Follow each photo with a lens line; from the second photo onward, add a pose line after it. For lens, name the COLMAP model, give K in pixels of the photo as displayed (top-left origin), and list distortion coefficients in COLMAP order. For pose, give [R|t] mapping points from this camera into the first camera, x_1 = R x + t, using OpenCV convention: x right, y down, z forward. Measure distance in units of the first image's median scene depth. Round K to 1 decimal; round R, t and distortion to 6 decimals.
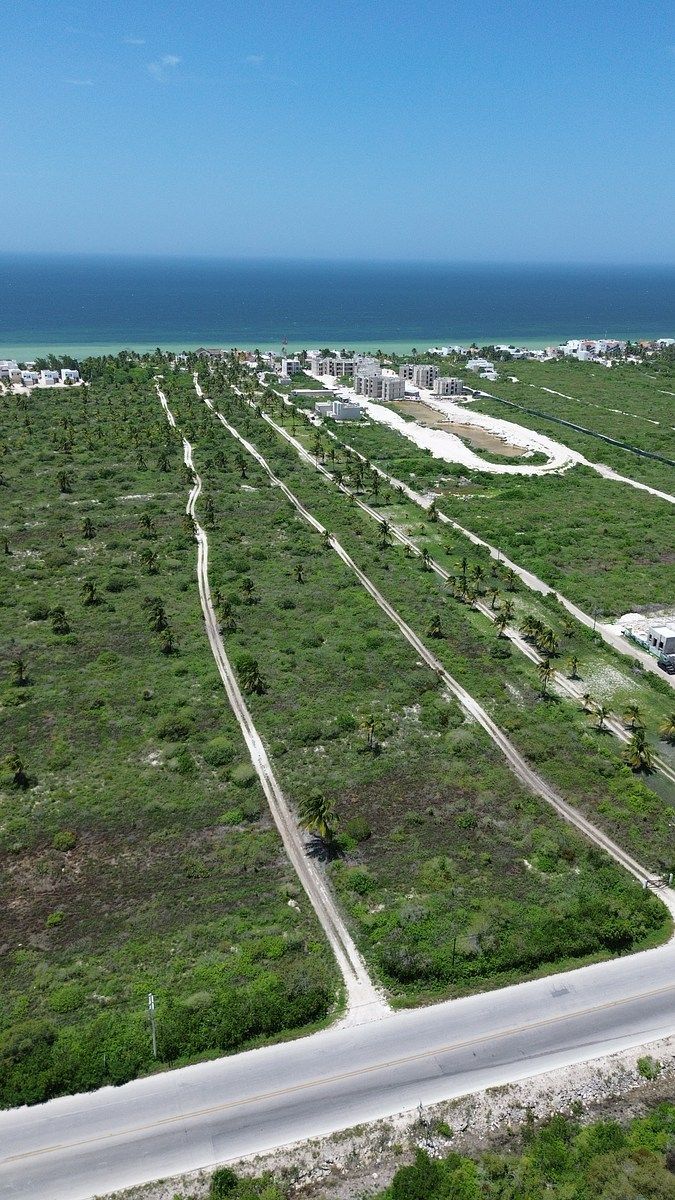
lens RADIAL K [[856.5, 0, 337.5], [0, 856.5, 600.0], [0, 0, 1]] dist [0.071184, -0.083293]
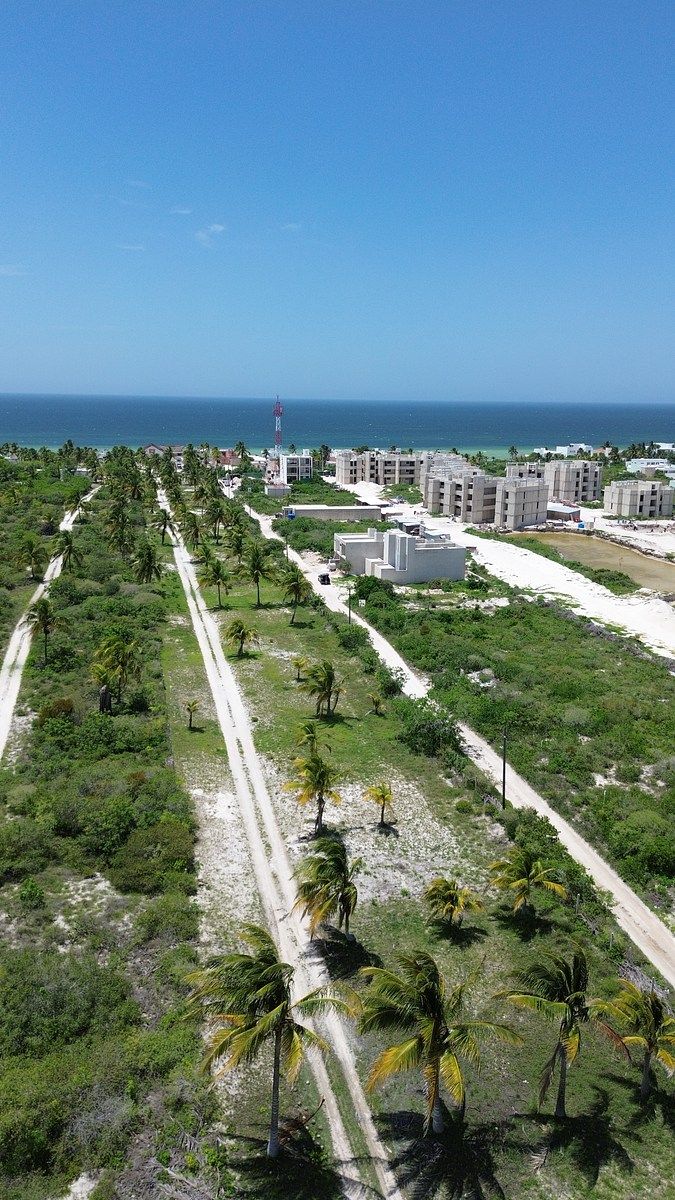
lens RADIAL K [[853.9, 0, 337.5], [0, 853.9, 600.0], [0, 0, 1]] dist [0.069929, -0.060672]
pose [[0.999160, 0.008623, -0.040052, -0.014773], [-0.014524, 0.988659, -0.149474, -0.225871], [0.038309, 0.149930, 0.987954, 0.988058]]
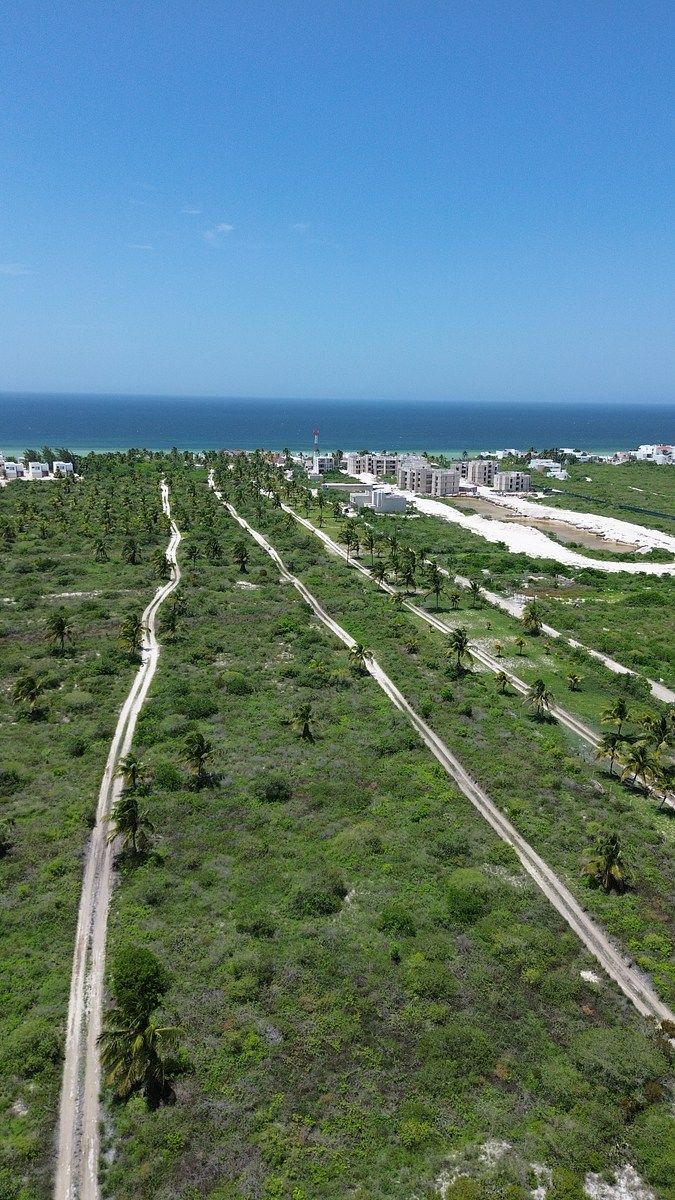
lens RADIAL K [[856.9, 0, 337.5], [0, 856.9, 600.0], [0, 0, 1]] dist [0.064832, -0.053510]
pose [[0.998985, 0.011669, -0.043501, -0.002249], [-0.017996, 0.988820, -0.148021, -0.020325], [0.041287, 0.148654, 0.988027, 0.343083]]
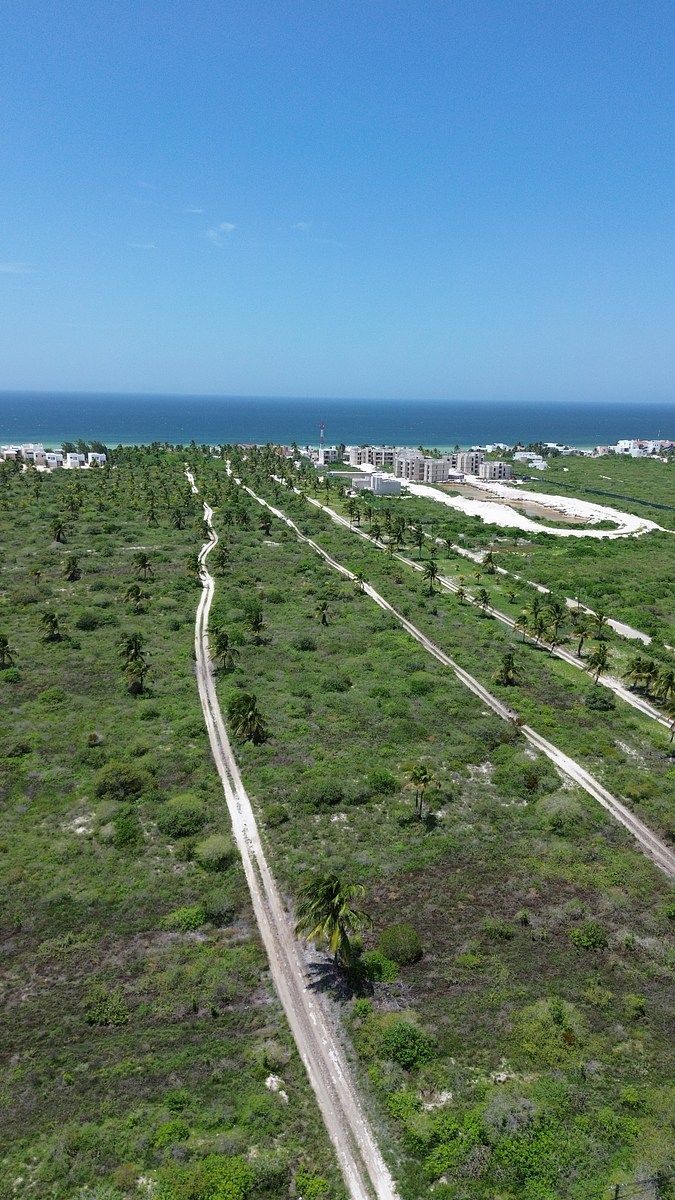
lens RADIAL K [[856.5, 0, 337.5], [0, 856.5, 600.0], [0, 0, 1]] dist [0.071184, -0.083293]
pose [[0.998911, 0.012980, -0.044807, 0.002093], [-0.019429, 0.988996, -0.146658, 0.051932], [0.042410, 0.147369, 0.988172, 0.164249]]
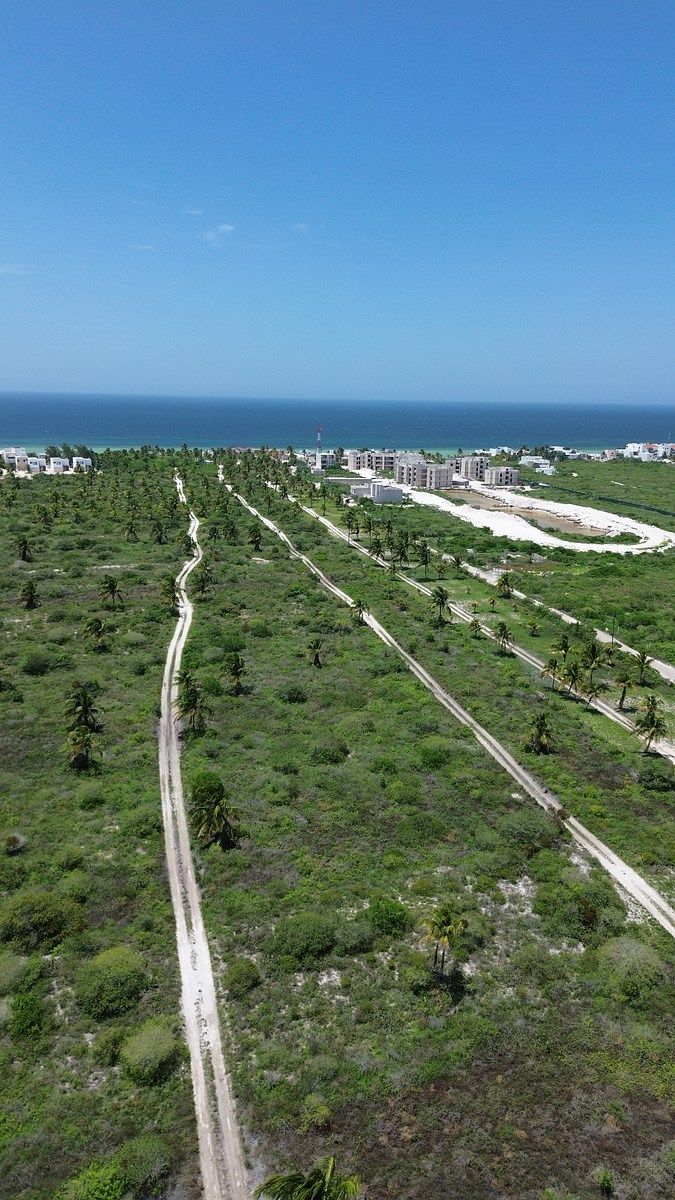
lens RADIAL K [[856.5, 0, 337.5], [0, 856.5, 600.0], [0, 0, 1]] dist [0.071184, -0.083293]
pose [[0.998959, 0.012866, -0.043754, 0.000418], [-0.019224, 0.988778, -0.148150, 0.019360], [0.041357, 0.148837, 0.987996, 0.244733]]
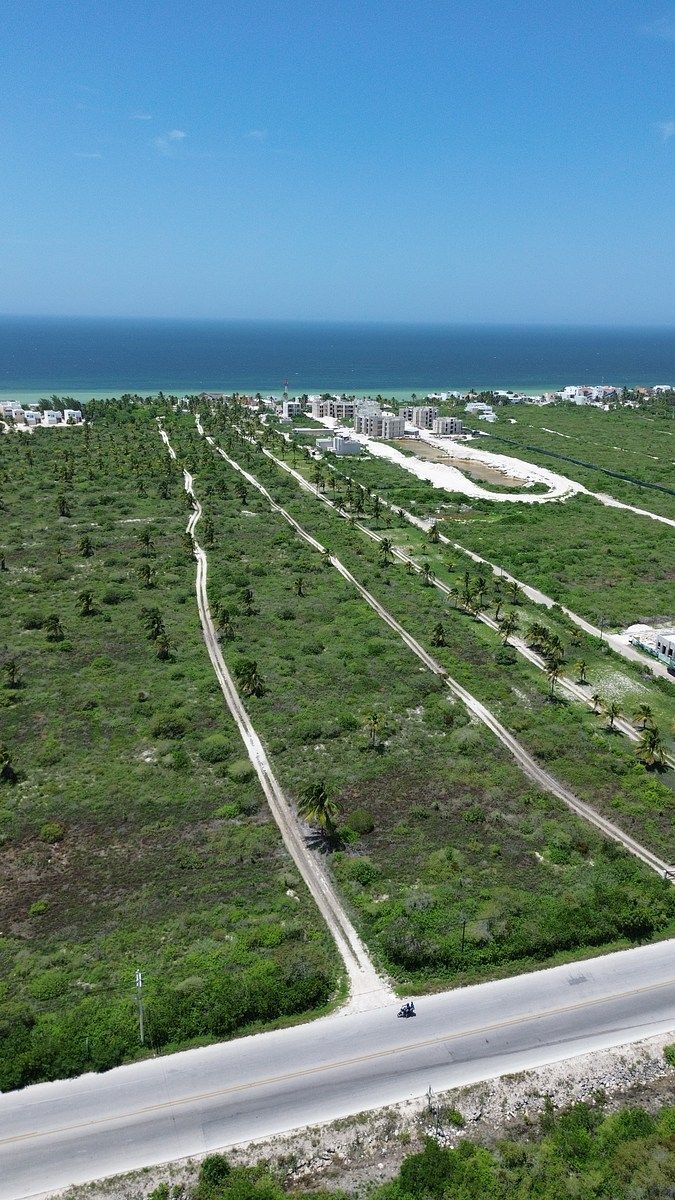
lens RADIAL K [[856.5, 0, 337.5], [0, 856.5, 600.0], [0, 0, 1]] dist [0.071184, -0.083293]
pose [[1.000000, 0.000165, -0.000198, -0.000520], [-0.000178, 0.997967, -0.063739, 0.034037], [0.000187, 0.063739, 0.997967, 0.013955]]
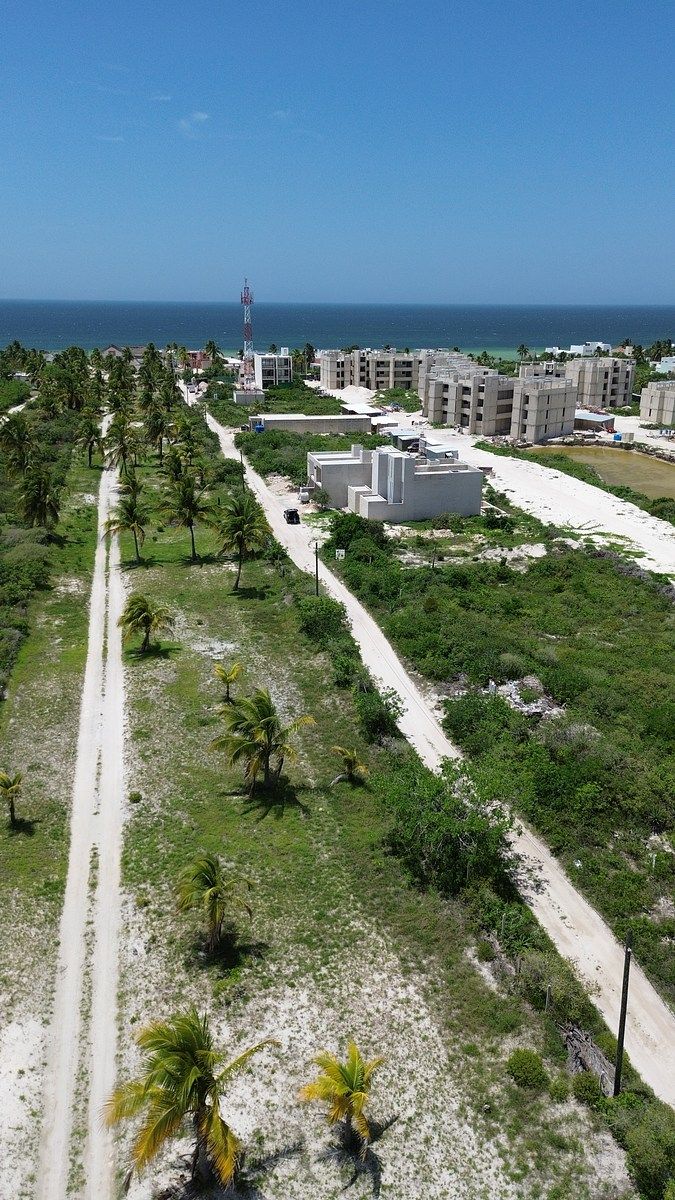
lens RADIAL K [[858.5, 0, 337.5], [0, 858.5, 600.0], [0, 0, 1]] dist [0.052198, -0.035991]
pose [[0.999407, 0.003984, -0.034214, -0.010024], [-0.005644, 0.998805, -0.048556, -0.256905], [0.033980, 0.048720, 0.998234, 1.105821]]
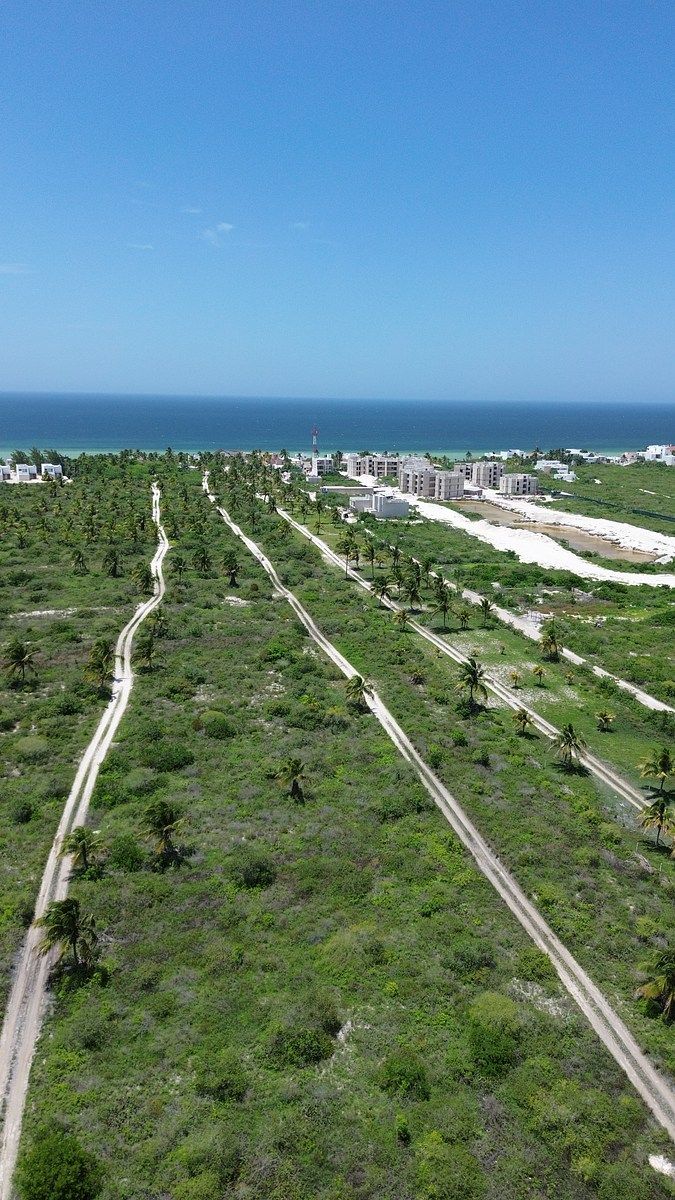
lens RADIAL K [[858.5, 0, 337.5], [0, 858.5, 600.0], [0, 0, 1]] dist [0.052198, -0.035991]
pose [[0.998948, 0.010910, -0.044548, -0.002413], [-0.017379, 0.988906, -0.147520, -0.041632], [0.042445, 0.148139, 0.988055, 0.396973]]
